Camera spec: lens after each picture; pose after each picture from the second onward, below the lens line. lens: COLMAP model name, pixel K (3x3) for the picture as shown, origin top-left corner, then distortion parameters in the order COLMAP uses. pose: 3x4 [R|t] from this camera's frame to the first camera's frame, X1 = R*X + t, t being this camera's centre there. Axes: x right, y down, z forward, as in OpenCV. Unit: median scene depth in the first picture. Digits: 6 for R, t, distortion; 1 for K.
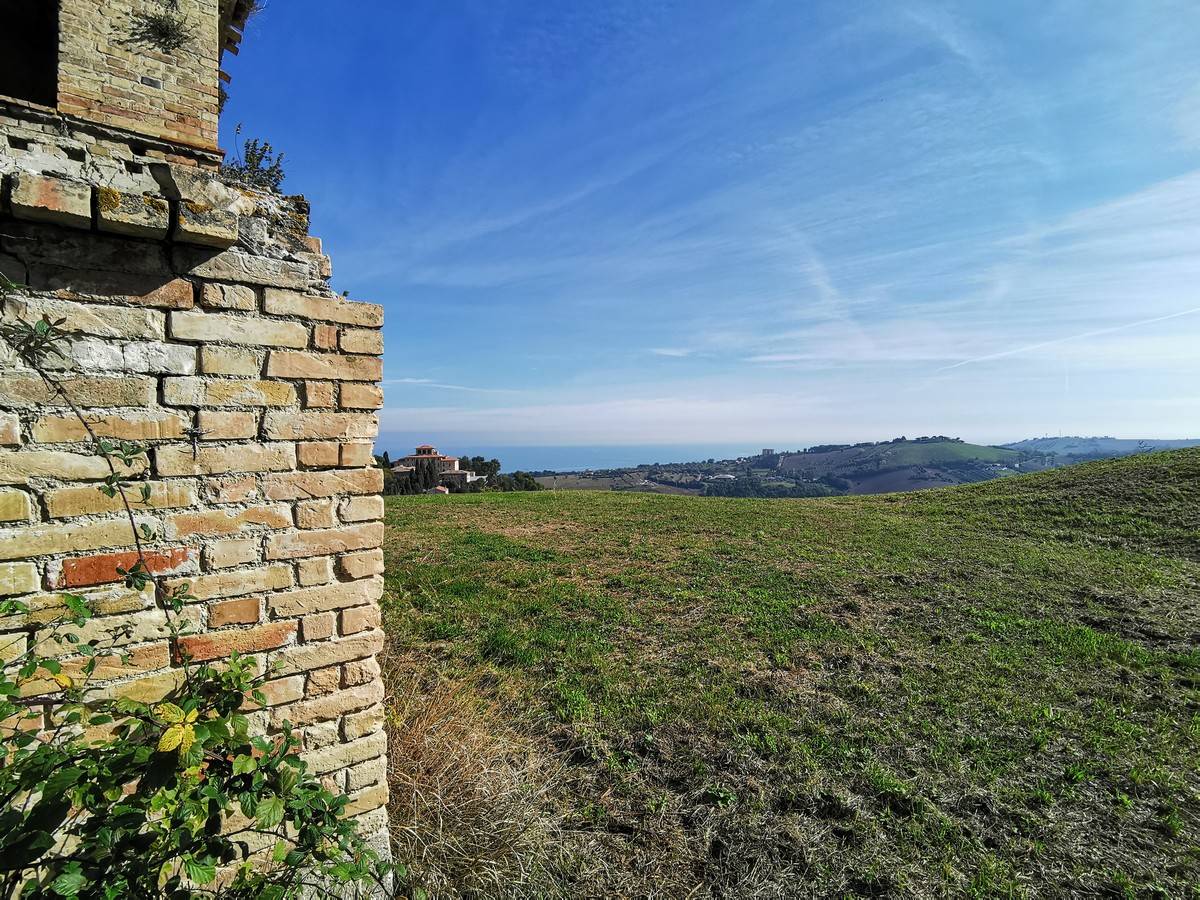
lens RADIAL K [[598.2, 0, 599.4], [0, 598.2, 457.5], [0, 0, 1]] dist [0.001611, -0.000325]
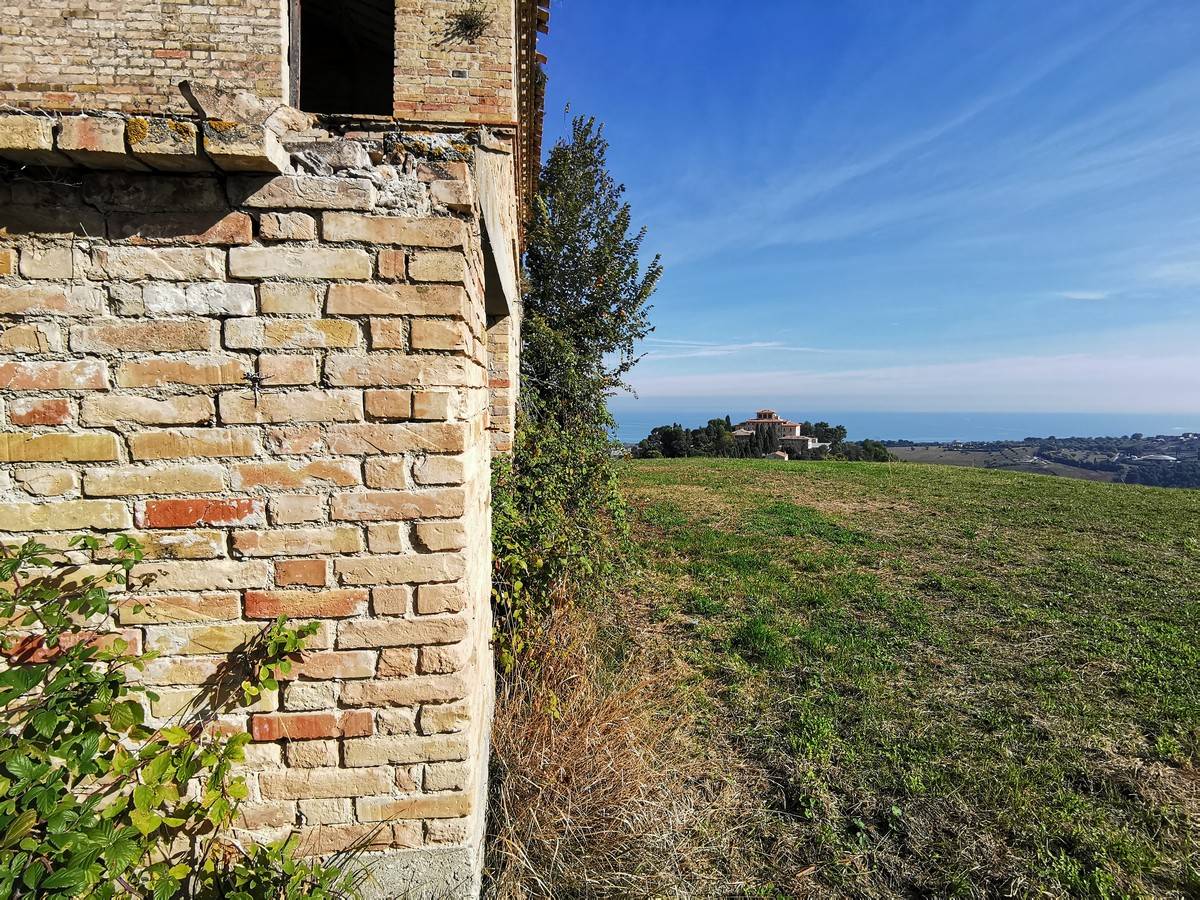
lens RADIAL K [[616.1, 0, 609.2], [0, 616.1, 452.9], [0, 0, 1]] dist [-0.025620, -0.001485]
pose [[0.859147, 0.047648, -0.509505, 0.264617], [-0.022245, 0.998192, 0.055840, 0.009103], [0.511245, -0.036641, 0.858654, 0.418121]]
